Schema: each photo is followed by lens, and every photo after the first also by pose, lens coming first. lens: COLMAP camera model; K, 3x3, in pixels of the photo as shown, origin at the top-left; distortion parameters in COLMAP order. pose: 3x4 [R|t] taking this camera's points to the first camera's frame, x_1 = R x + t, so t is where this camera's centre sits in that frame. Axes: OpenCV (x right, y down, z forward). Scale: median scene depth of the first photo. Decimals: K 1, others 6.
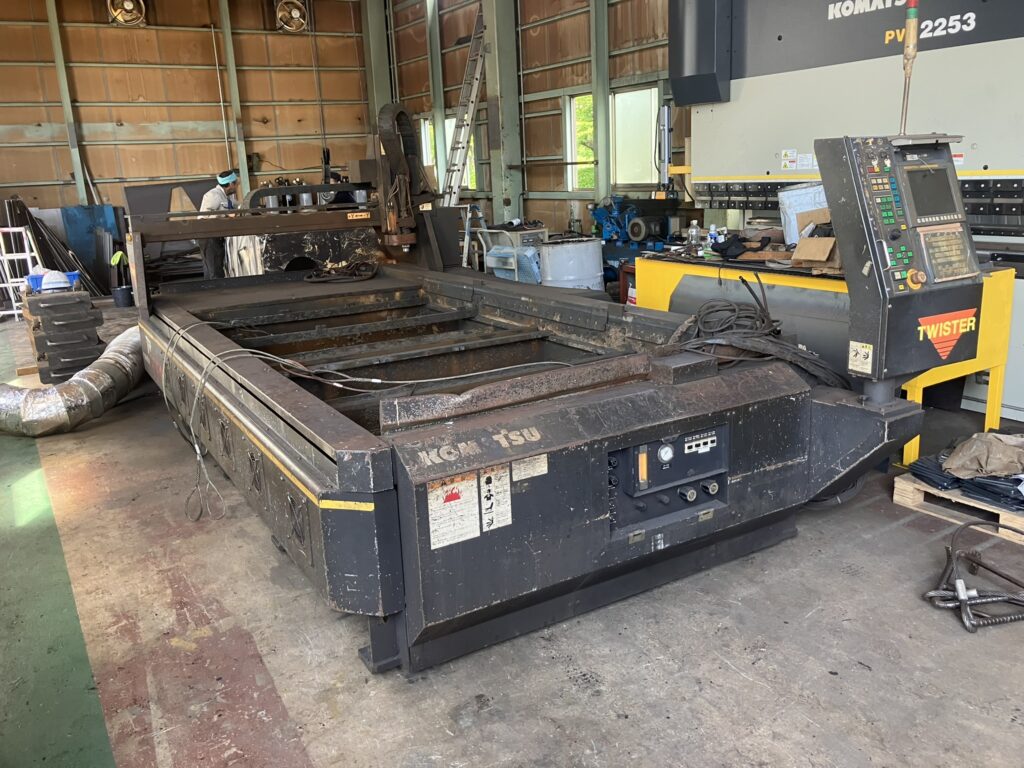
lens RADIAL K [[842.7, 0, 507.4], [0, 842.7, 375.0], [0, 0, 1]] dist [0.014378, -0.006879]
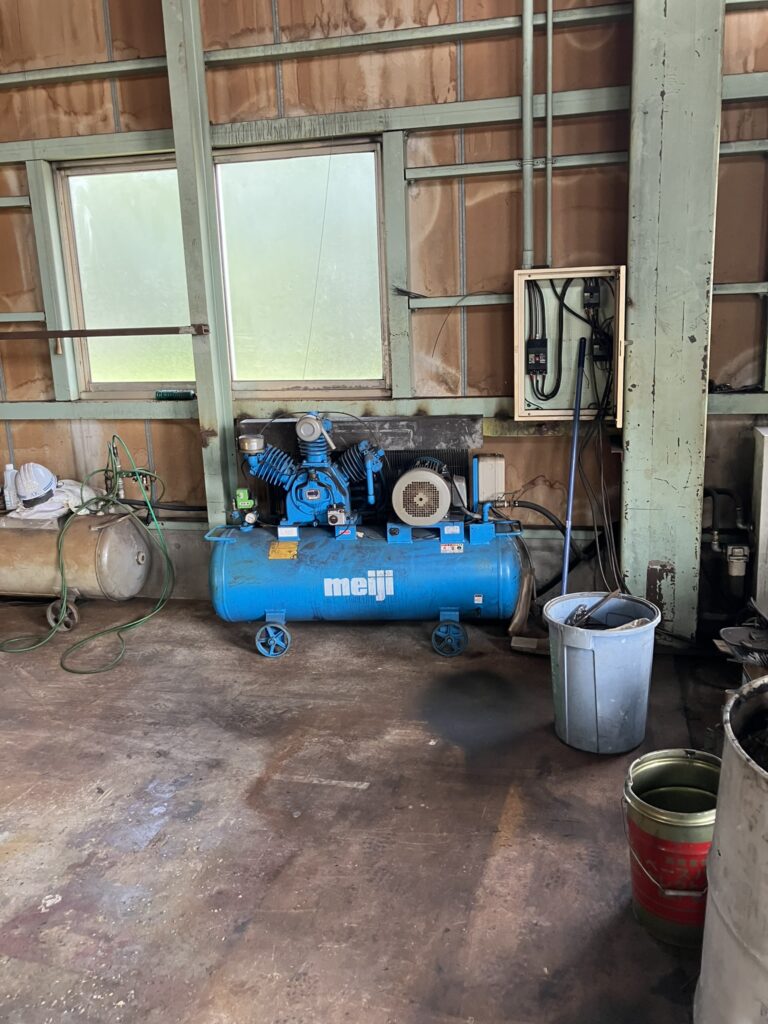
lens RADIAL K [[842.7, 0, 406.6], [0, 842.7, 506.7], [0, 0, 1]] dist [0.014378, -0.006879]
pose [[0.700164, -0.133108, 0.701464, -0.090032], [0.172115, 0.984961, 0.015107, -0.125449], [-0.692926, 0.110155, 0.712545, 0.518970]]
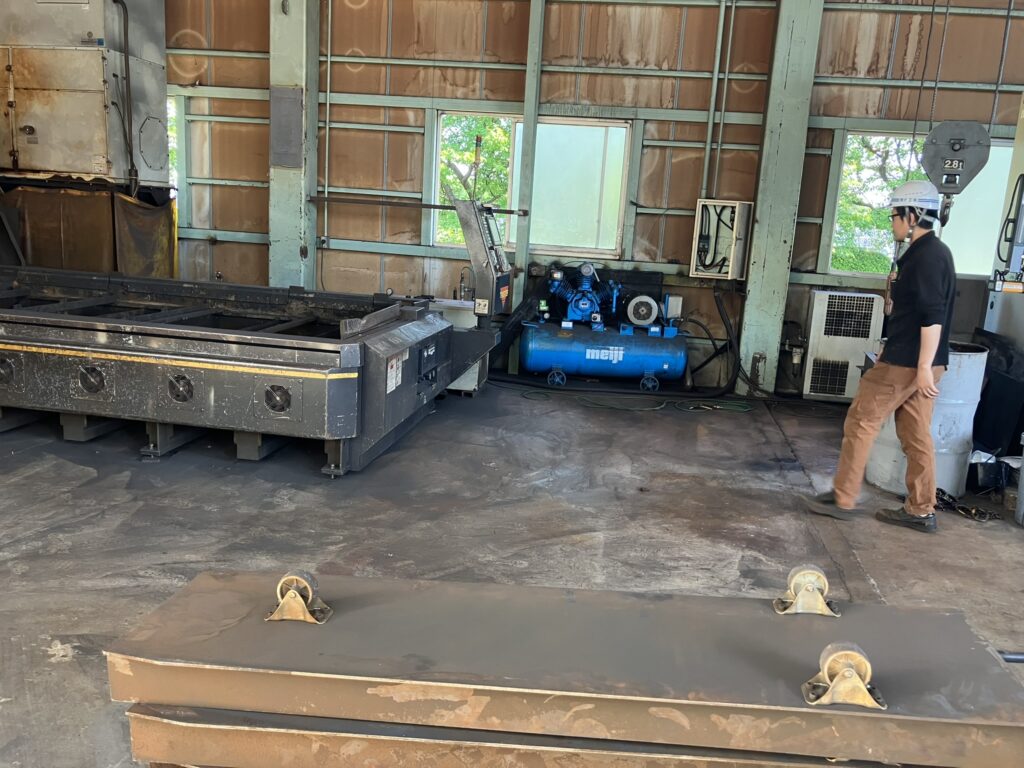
lens RADIAL K [[842.7, 0, 526.1], [0, 842.7, 395.2], [0, 0, 1]] dist [0.014378, -0.006879]
pose [[0.640093, -0.070250, 0.765079, -0.359470], [0.090938, 0.995738, 0.015347, -0.083761], [-0.762896, 0.059751, 0.643754, 0.424531]]
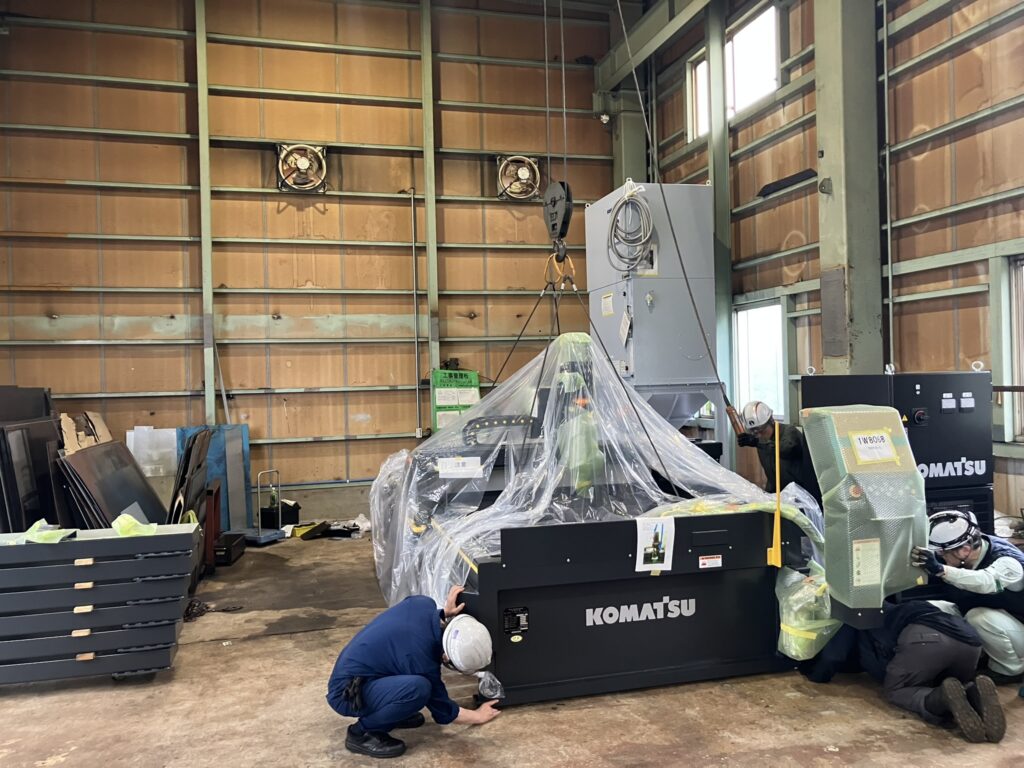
lens RADIAL K [[842.7, 0, 520.7], [0, 842.7, 382.2], [0, 0, 1]] dist [0.014378, -0.006879]
pose [[0.961874, 0.024657, -0.272379, -0.055546], [-0.086944, 0.971831, -0.219057, -0.102464], [0.259305, 0.234386, 0.936923, 0.392447]]
